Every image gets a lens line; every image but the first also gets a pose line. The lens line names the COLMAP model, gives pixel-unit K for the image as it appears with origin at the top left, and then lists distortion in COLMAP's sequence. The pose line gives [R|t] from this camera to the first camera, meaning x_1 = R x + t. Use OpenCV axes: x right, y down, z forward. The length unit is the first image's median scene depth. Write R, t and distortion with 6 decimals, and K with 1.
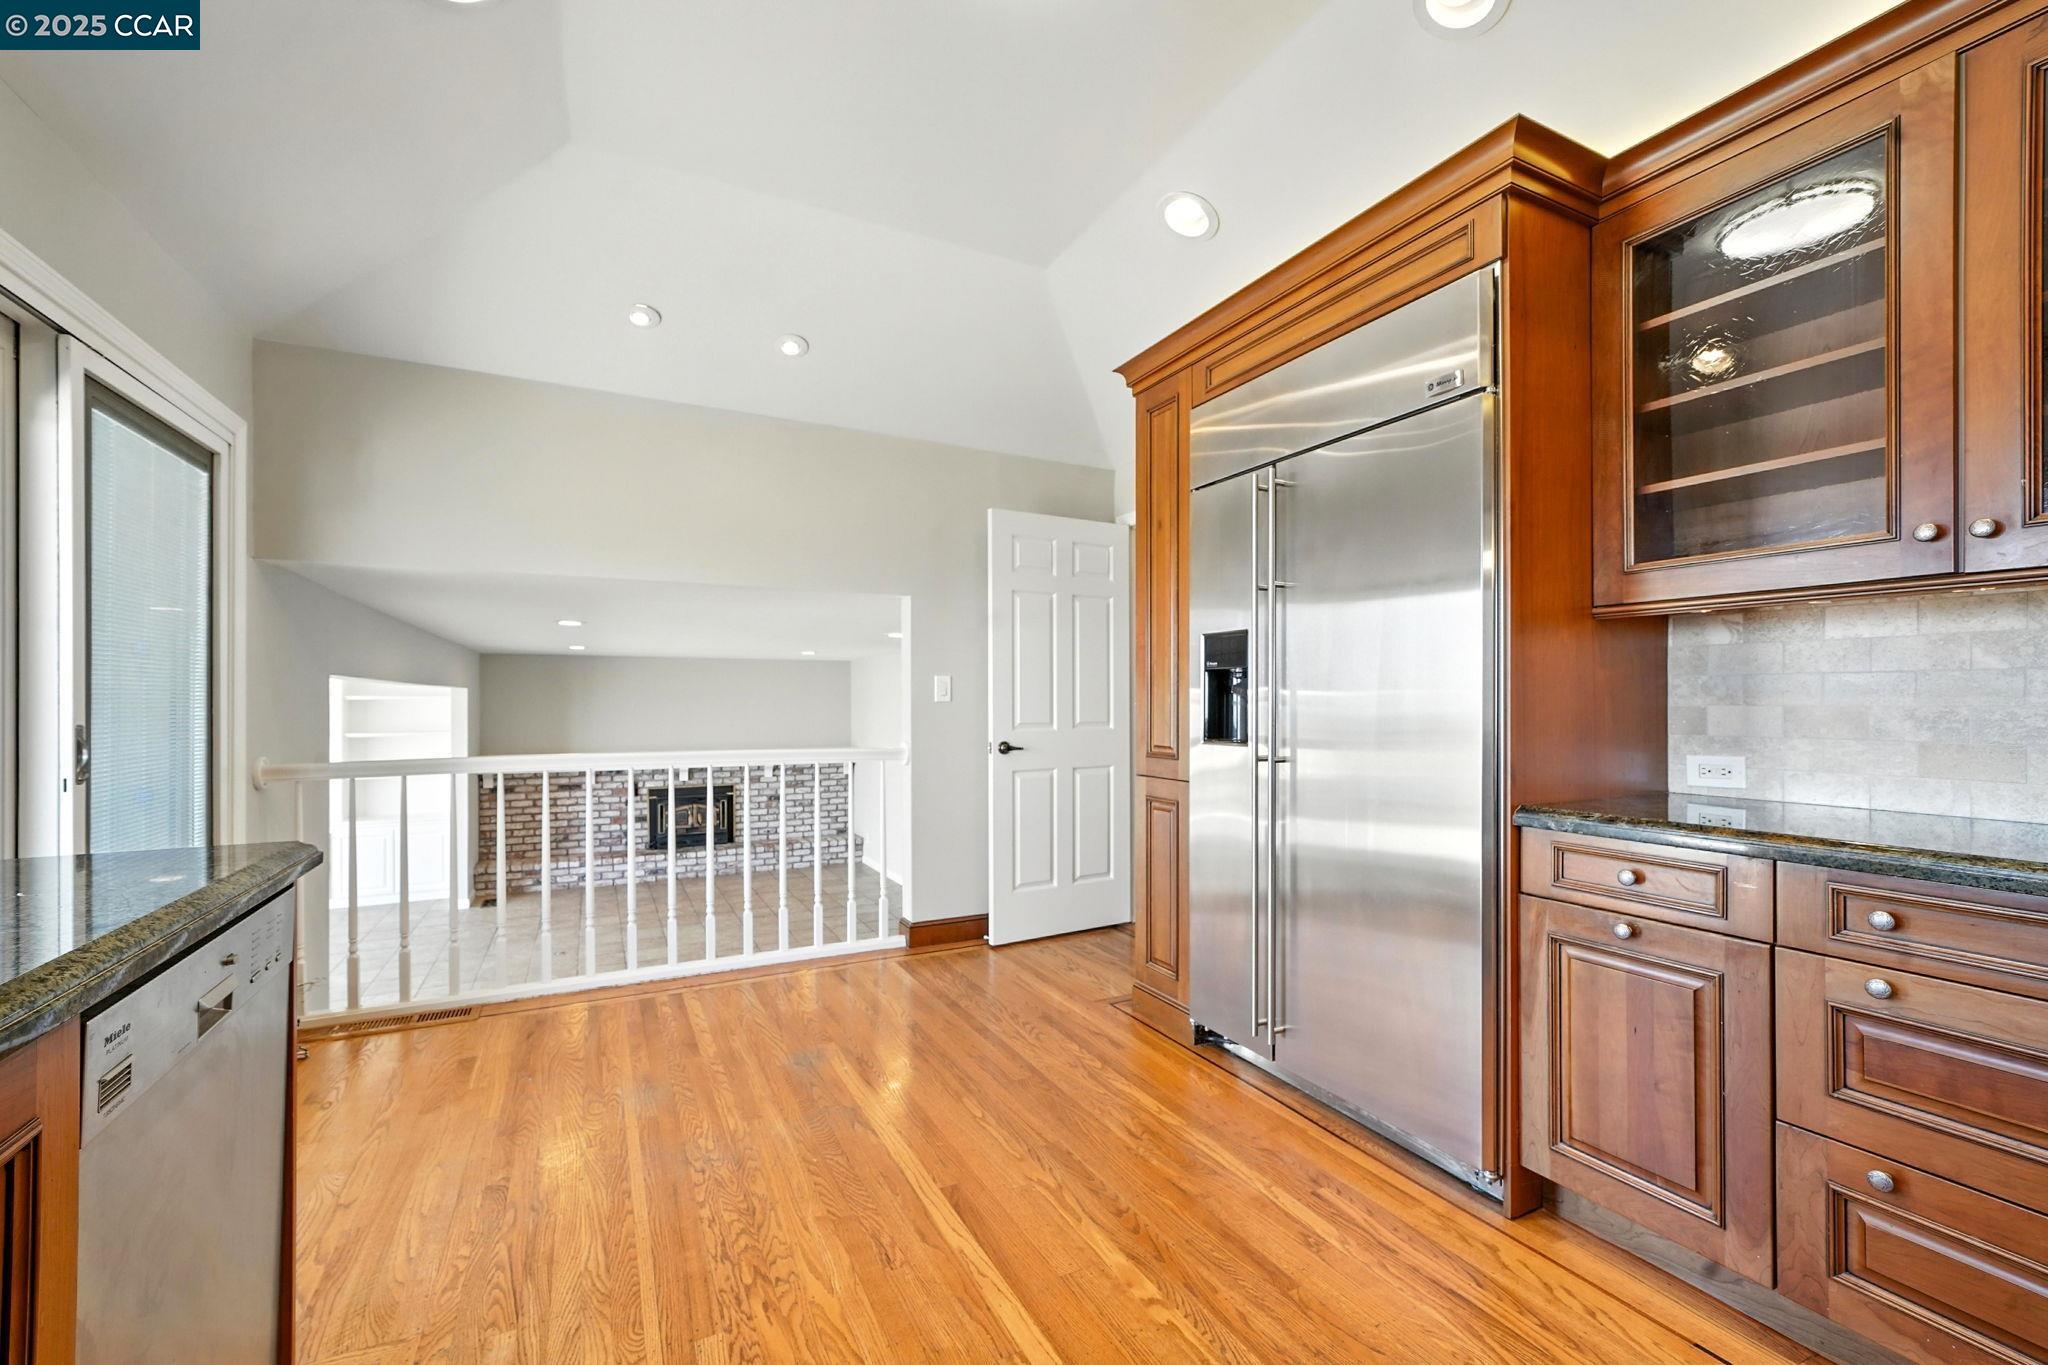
lens RADIAL K [[832.7, 0, 1018.8], [0, 832.7, 712.8], [0, 0, 1]] dist [-0.005774, 0.000890]
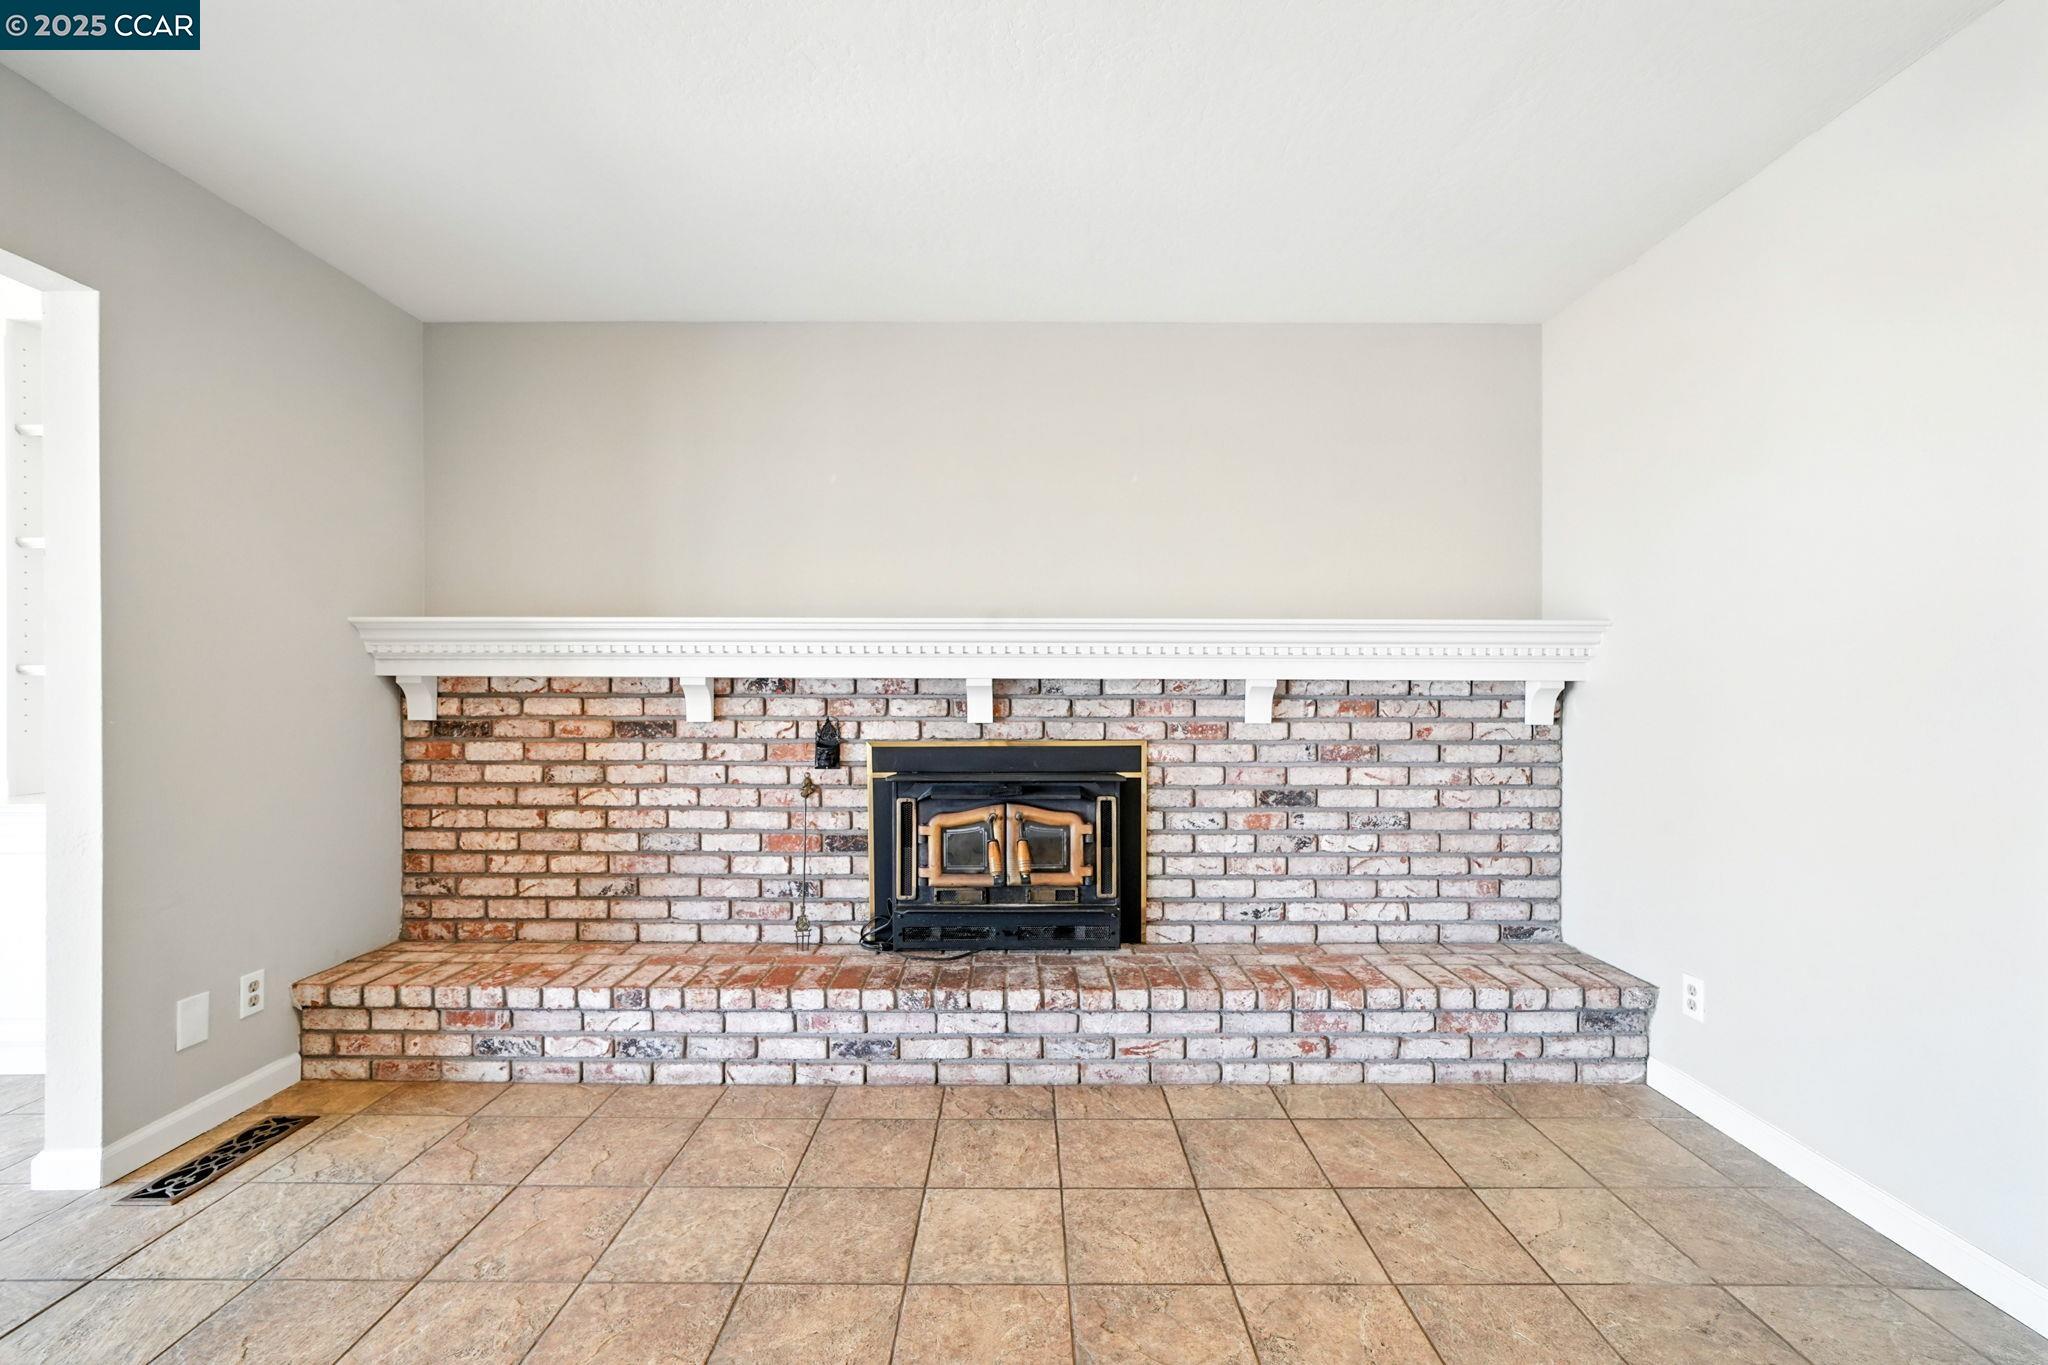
lens RADIAL K [[832.7, 0, 1025.4], [0, 832.7, 693.3], [0, 0, 1]] dist [-0.005774, 0.000890]
pose [[0.895642, 0.006304, -0.444732, -0.261784], [-0.009634, 0.999940, -0.005227, 0.073872], [0.444672, 0.008966, 0.895649, 0.756094]]
